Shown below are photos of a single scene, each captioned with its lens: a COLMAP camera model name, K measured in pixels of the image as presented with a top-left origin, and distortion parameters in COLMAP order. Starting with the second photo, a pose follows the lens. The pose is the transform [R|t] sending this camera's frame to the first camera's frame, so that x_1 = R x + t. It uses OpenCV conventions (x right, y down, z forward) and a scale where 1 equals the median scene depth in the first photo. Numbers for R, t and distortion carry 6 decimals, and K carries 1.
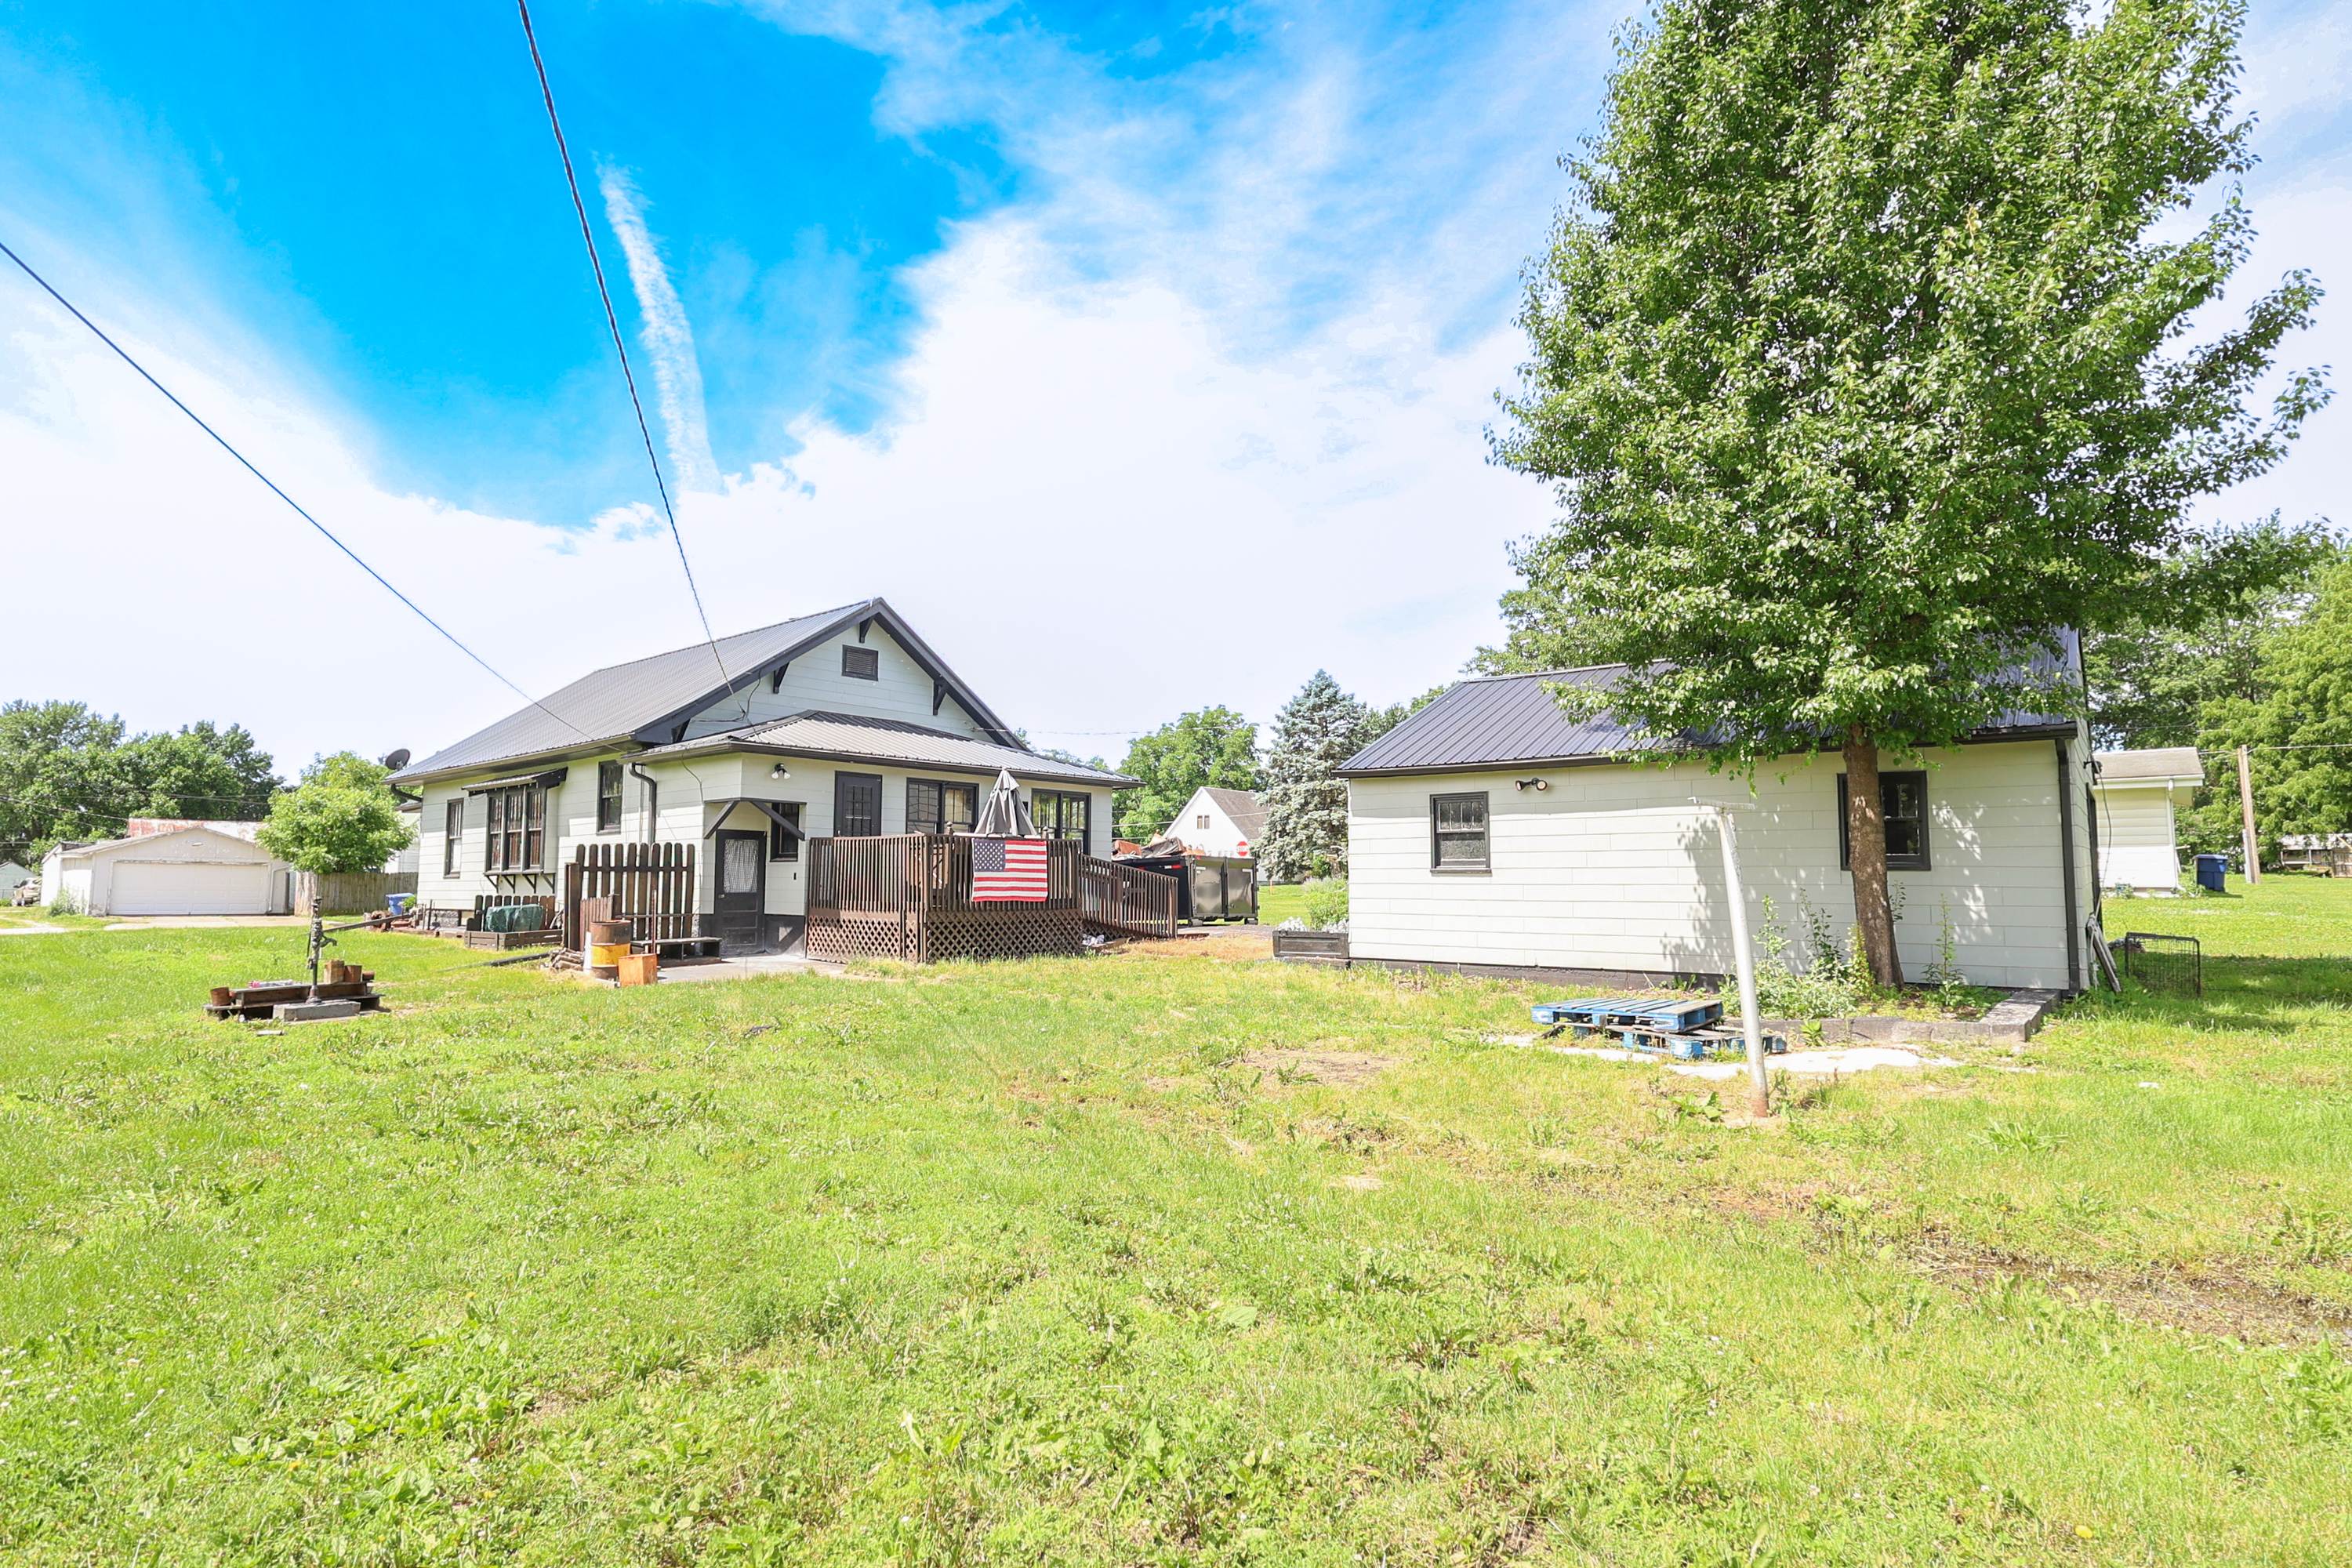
lens RADIAL K [[1315.8, 0, 1176.0], [0, 1315.8, 784.0], [0, 0, 1]] dist [0.101910, -0.084974]
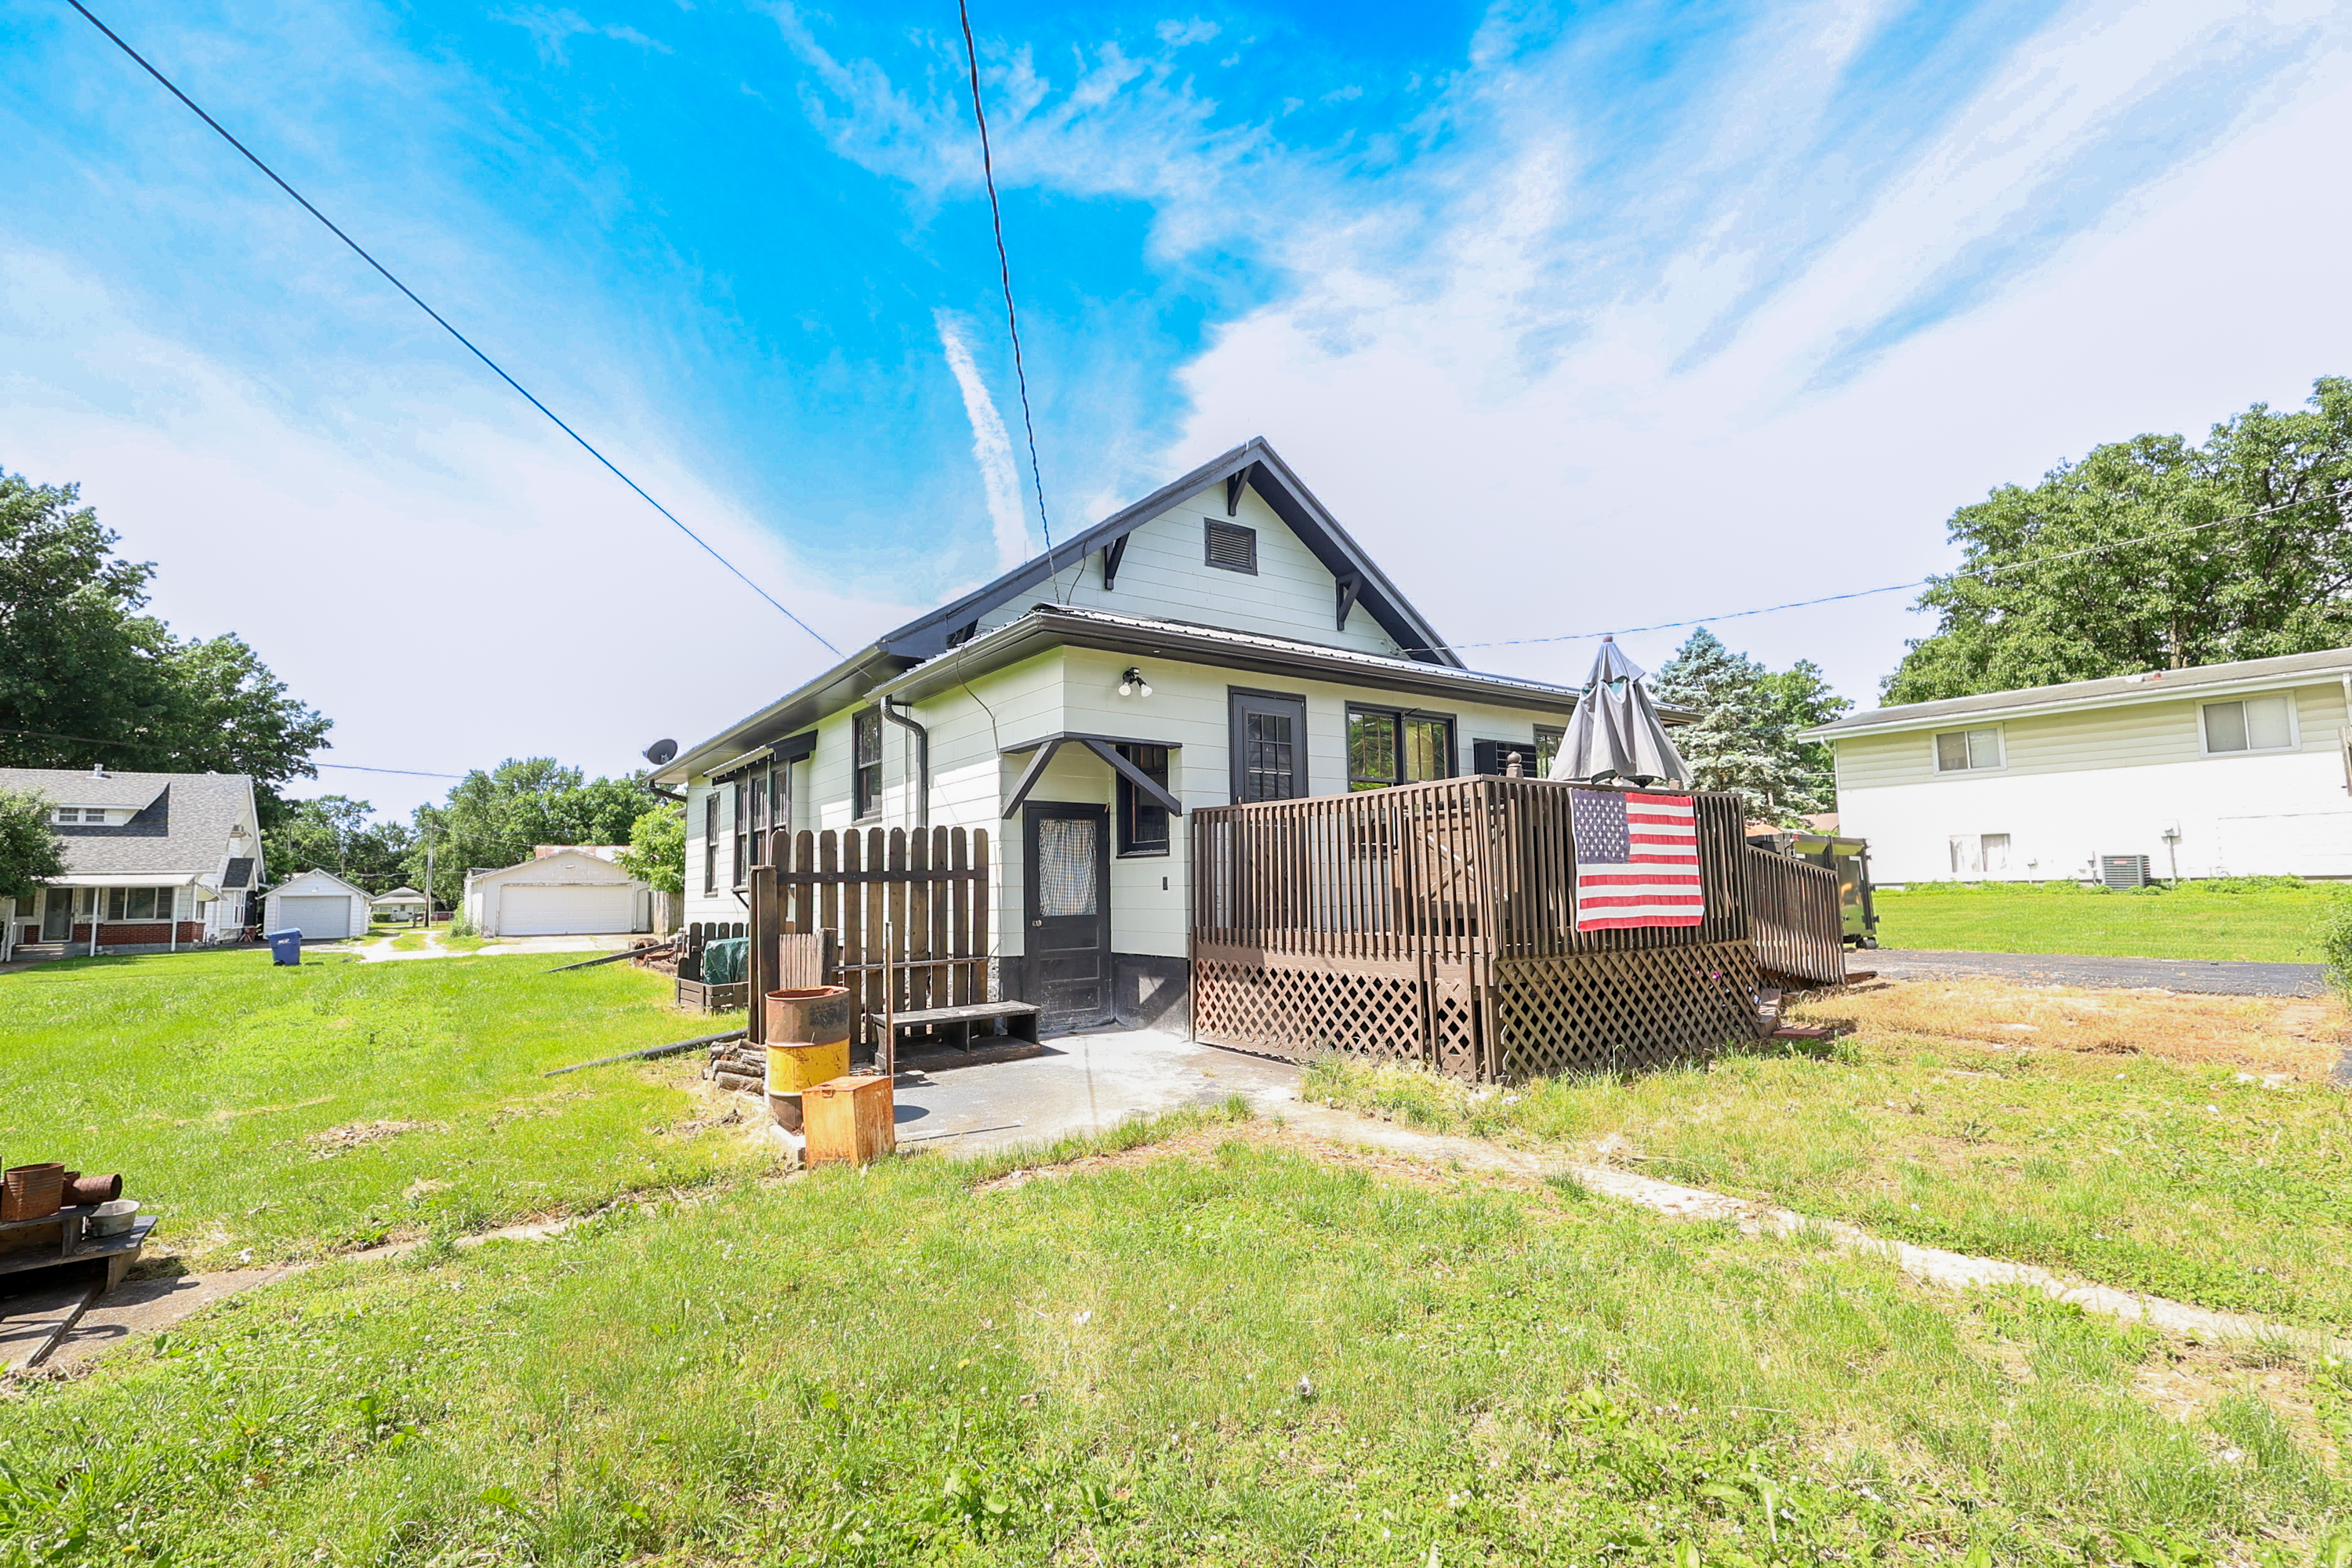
lens RADIAL K [[1070.8, 0, 1179.7], [0, 1070.8, 784.4], [0, 0, 1]] dist [-0.001119, 0.000248]
pose [[0.978217, -0.045045, -0.202641, -0.163748], [0.040890, 0.998860, -0.024647, 0.034623], [0.203520, 0.015824, 0.978943, 0.493669]]
